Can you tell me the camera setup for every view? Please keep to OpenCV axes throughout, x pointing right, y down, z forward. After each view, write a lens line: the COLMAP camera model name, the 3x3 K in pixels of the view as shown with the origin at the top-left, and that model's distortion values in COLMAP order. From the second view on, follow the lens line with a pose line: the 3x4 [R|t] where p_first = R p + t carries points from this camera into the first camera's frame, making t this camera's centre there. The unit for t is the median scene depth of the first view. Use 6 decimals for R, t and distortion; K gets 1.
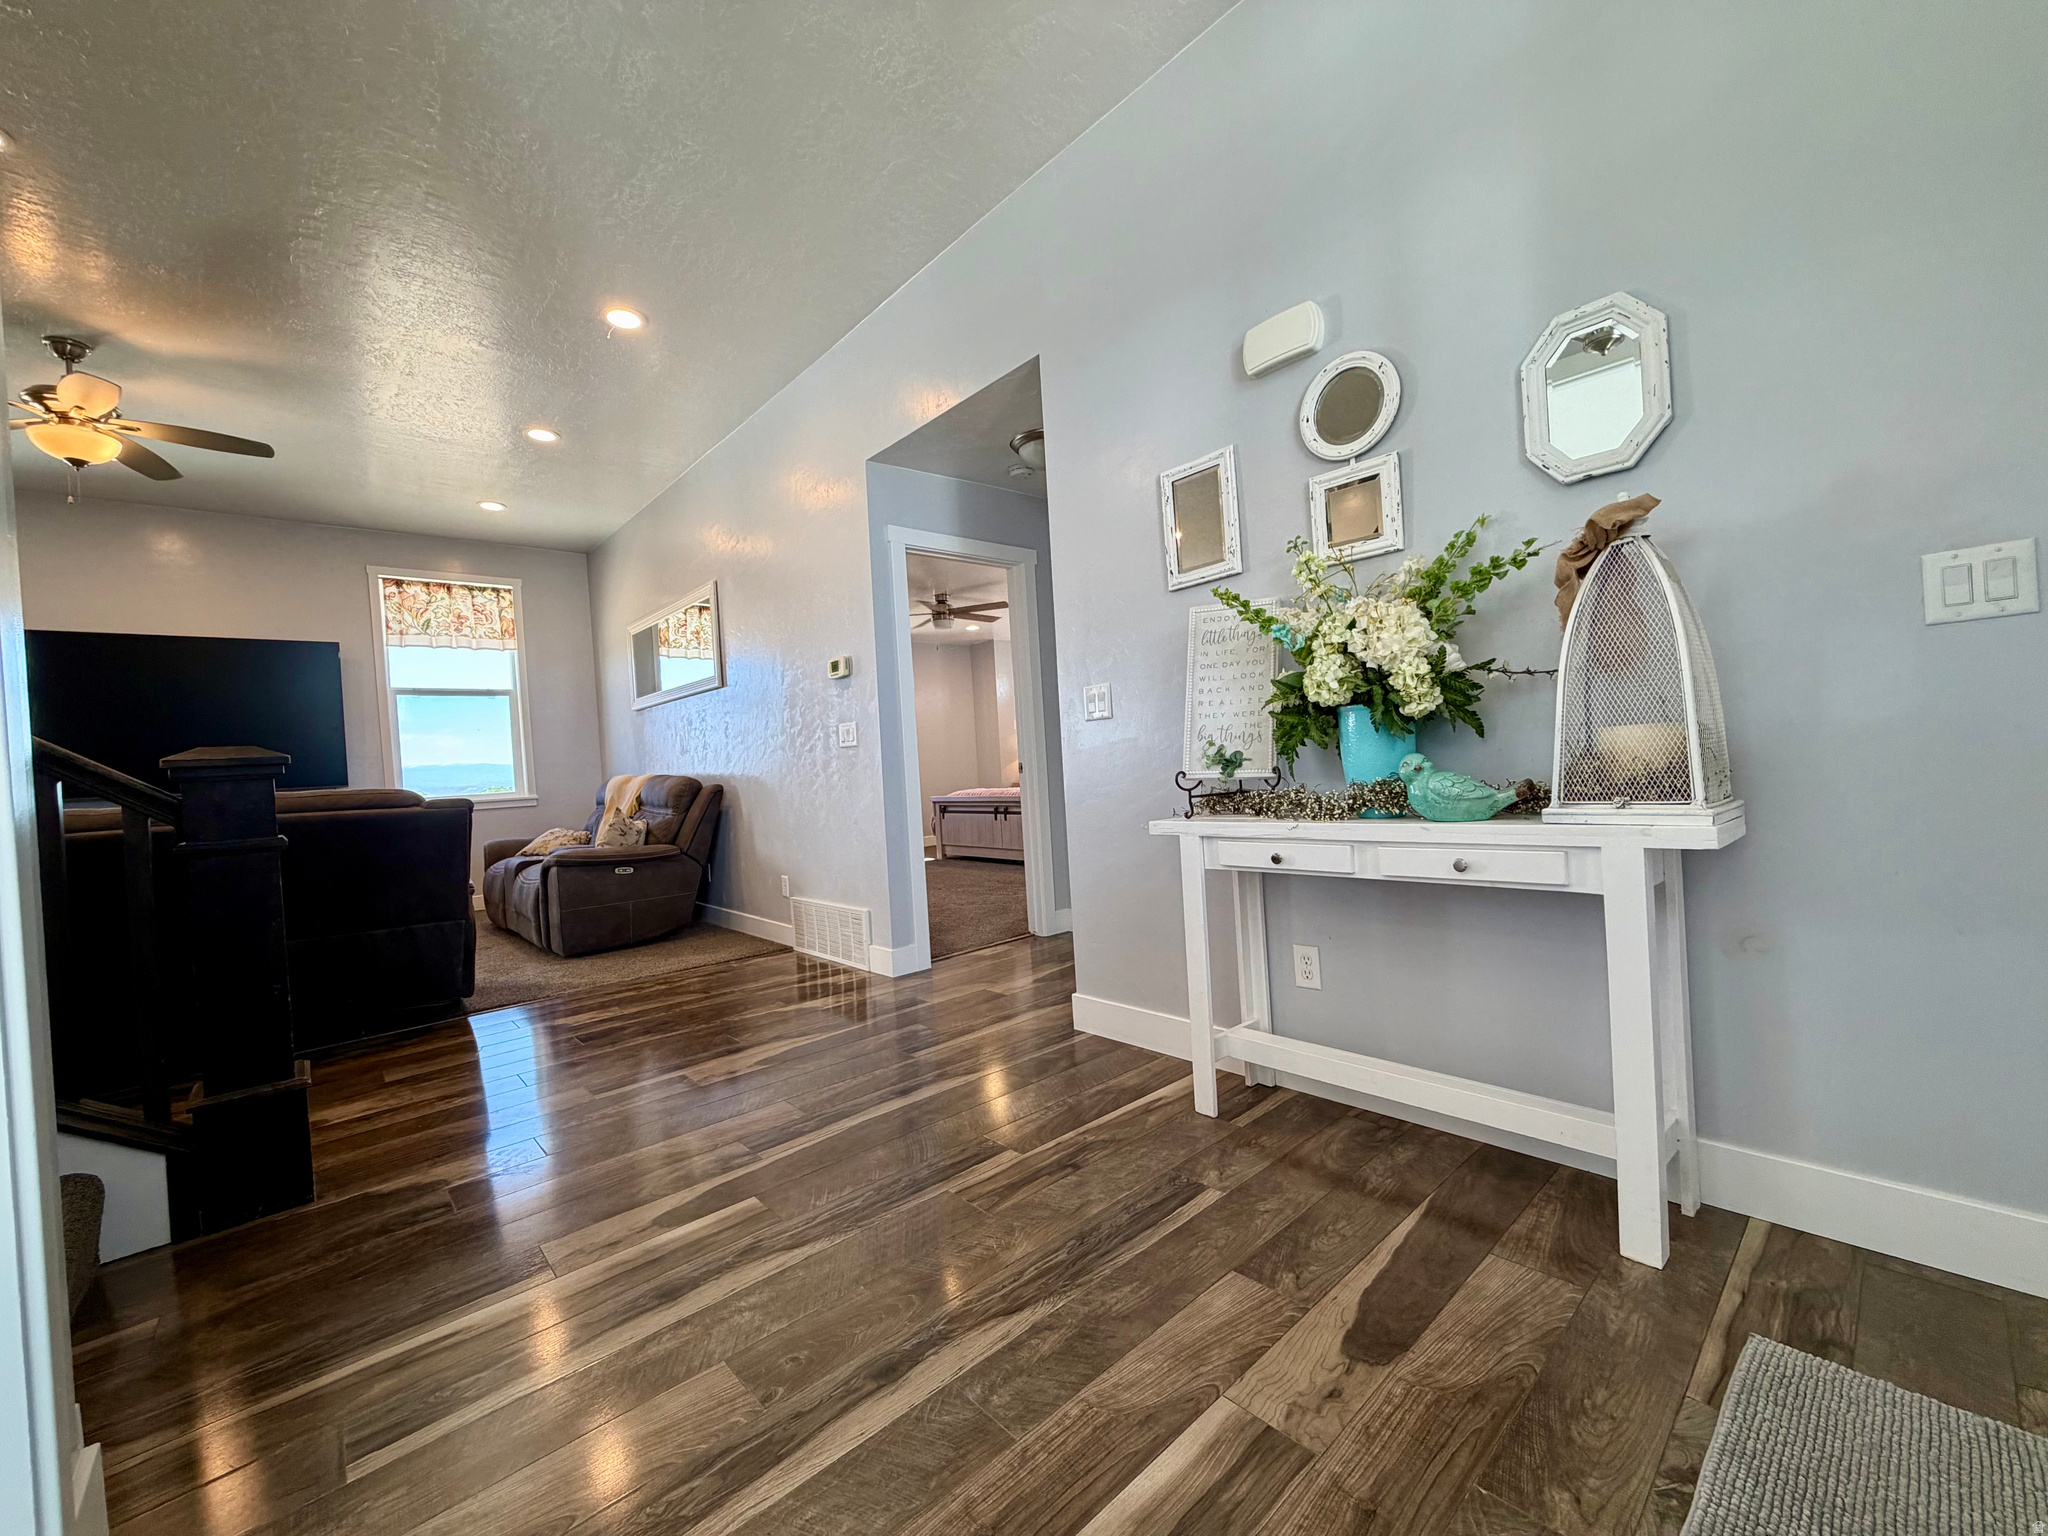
lens RADIAL K [[819.7, 0, 1025.9], [0, 819.7, 766.0], [0, 0, 1]] dist [0.000640, 0.000030]
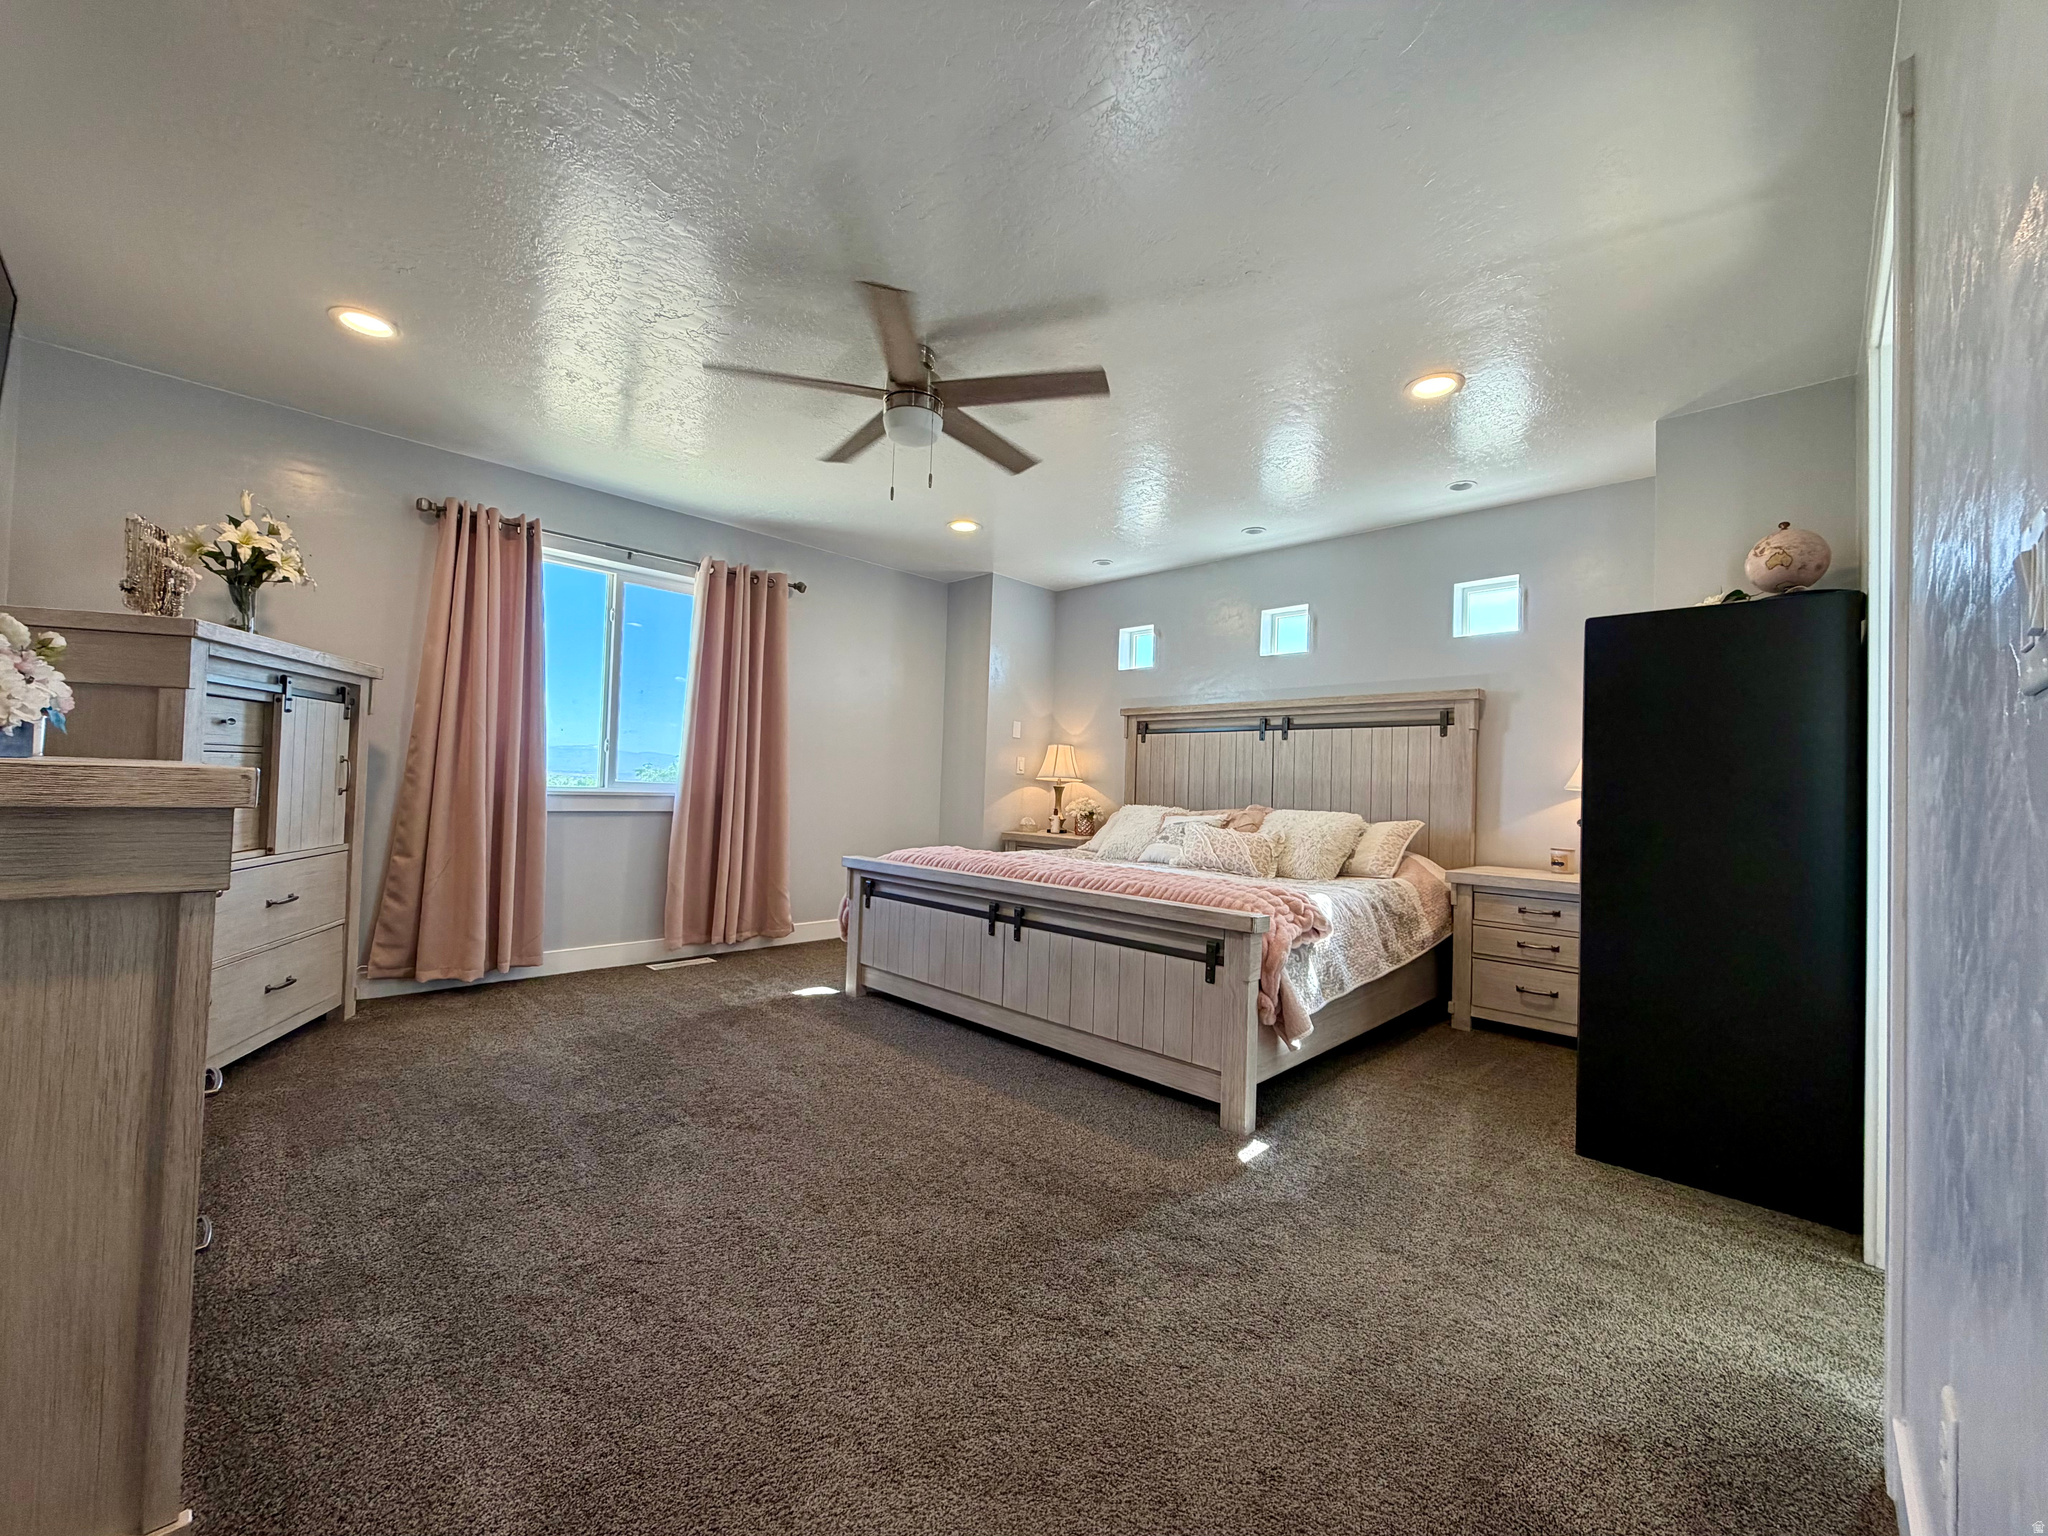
lens RADIAL K [[819.7, 0, 1020.3], [0, 819.7, 772.3], [0, 0, 1]] dist [0.000640, 0.000030]
pose [[0.991283, 0.102570, 0.082687, -0.060245], [-0.099231, 0.994112, -0.043537, -0.001133], [-0.086665, 0.034953, 0.995624, 0.521005]]
